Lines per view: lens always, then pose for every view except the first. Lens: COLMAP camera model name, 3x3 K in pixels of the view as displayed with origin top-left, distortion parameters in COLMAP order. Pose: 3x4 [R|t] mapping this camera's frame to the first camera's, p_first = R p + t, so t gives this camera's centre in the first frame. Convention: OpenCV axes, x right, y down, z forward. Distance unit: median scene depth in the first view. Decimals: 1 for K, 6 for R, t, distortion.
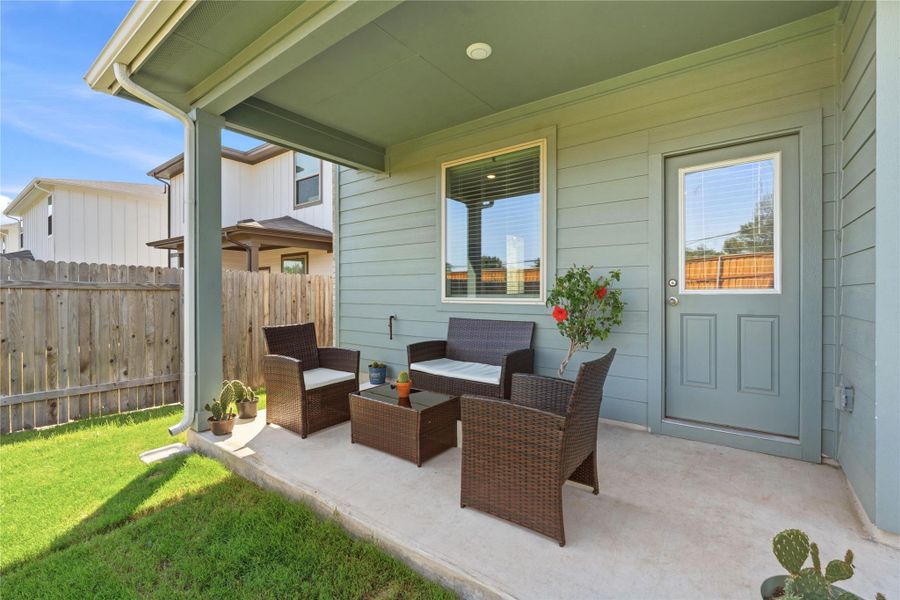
lens RADIAL K [[406.9, 0, 449.6], [0, 406.9, 294.8], [0, 0, 1]] dist [-0.004027, 0.000127]
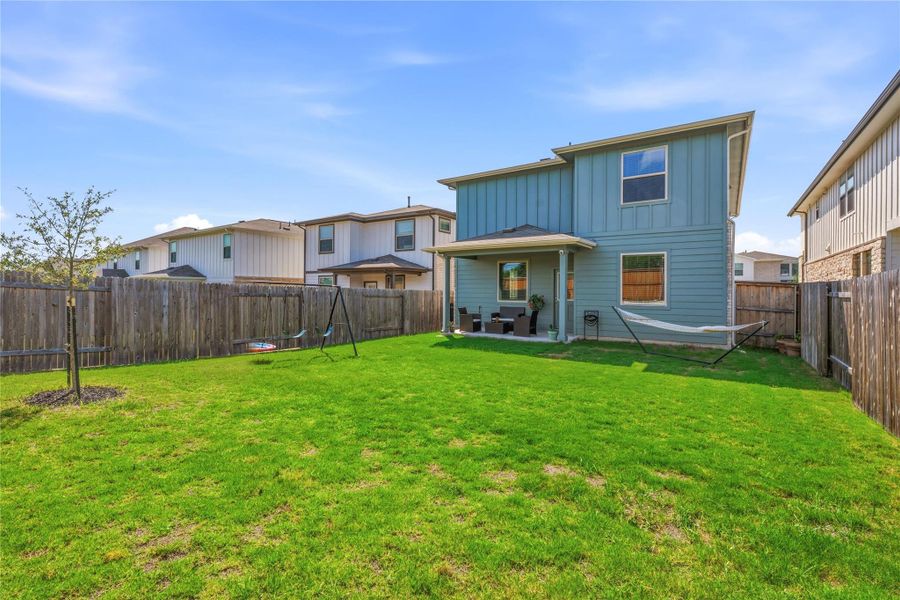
lens RADIAL K [[406.9, 0, 449.6], [0, 406.9, 294.8], [0, 0, 1]] dist [-0.004027, 0.000127]
pose [[0.999307, 0.003247, 0.037093, -0.229352], [-0.003404, 0.999986, 0.004169, -0.022666], [-0.037079, -0.004293, 0.999303, -1.000427]]
